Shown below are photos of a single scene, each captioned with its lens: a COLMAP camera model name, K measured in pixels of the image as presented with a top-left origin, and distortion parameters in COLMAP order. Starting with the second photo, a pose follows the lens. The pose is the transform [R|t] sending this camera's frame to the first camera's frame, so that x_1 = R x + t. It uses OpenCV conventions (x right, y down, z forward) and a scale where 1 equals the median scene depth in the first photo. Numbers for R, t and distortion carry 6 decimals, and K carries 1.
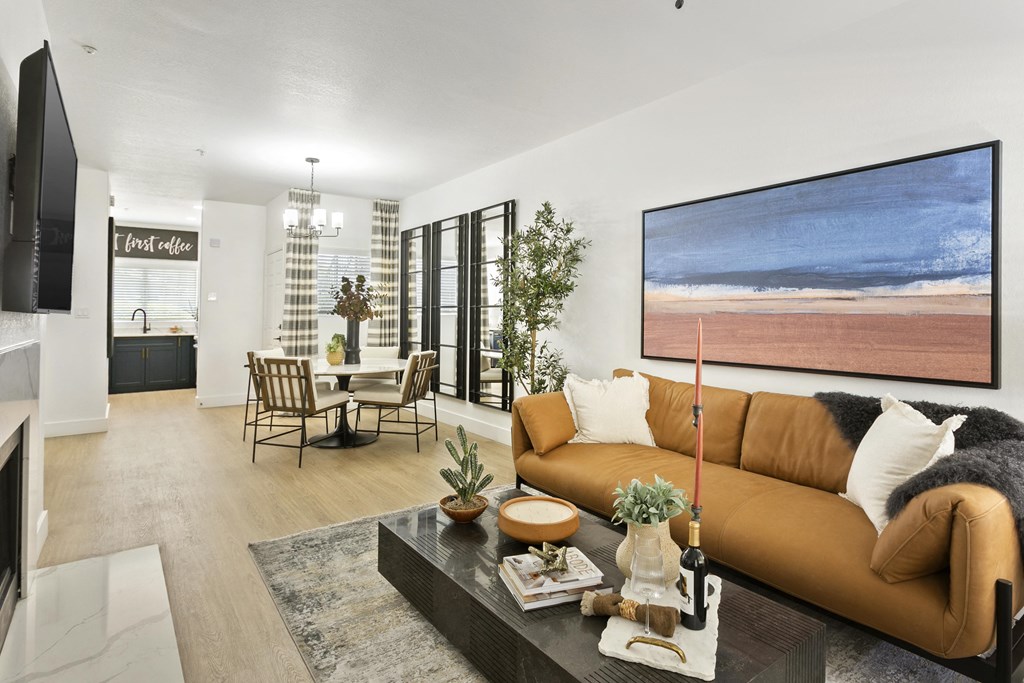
lens RADIAL K [[531.7, 0, 513.9], [0, 531.7, 302.0], [0, 0, 1]] dist [-0.000088, 0.000528]
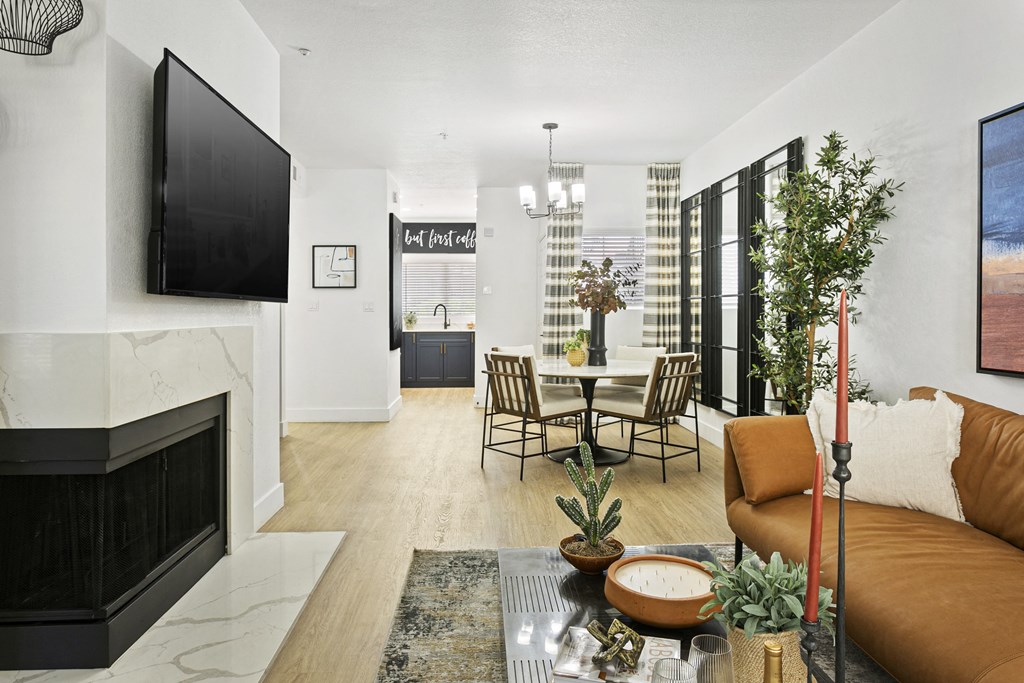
lens RADIAL K [[653.2, 0, 512.8], [0, 653.2, 306.3], [0, 0, 1]] dist [-0.003222, 0.003439]
pose [[0.836582, -0.006837, -0.547799, 0.168640], [0.013893, 0.999865, 0.008738, 0.015906], [0.547665, -0.014920, 0.836565, 0.094213]]
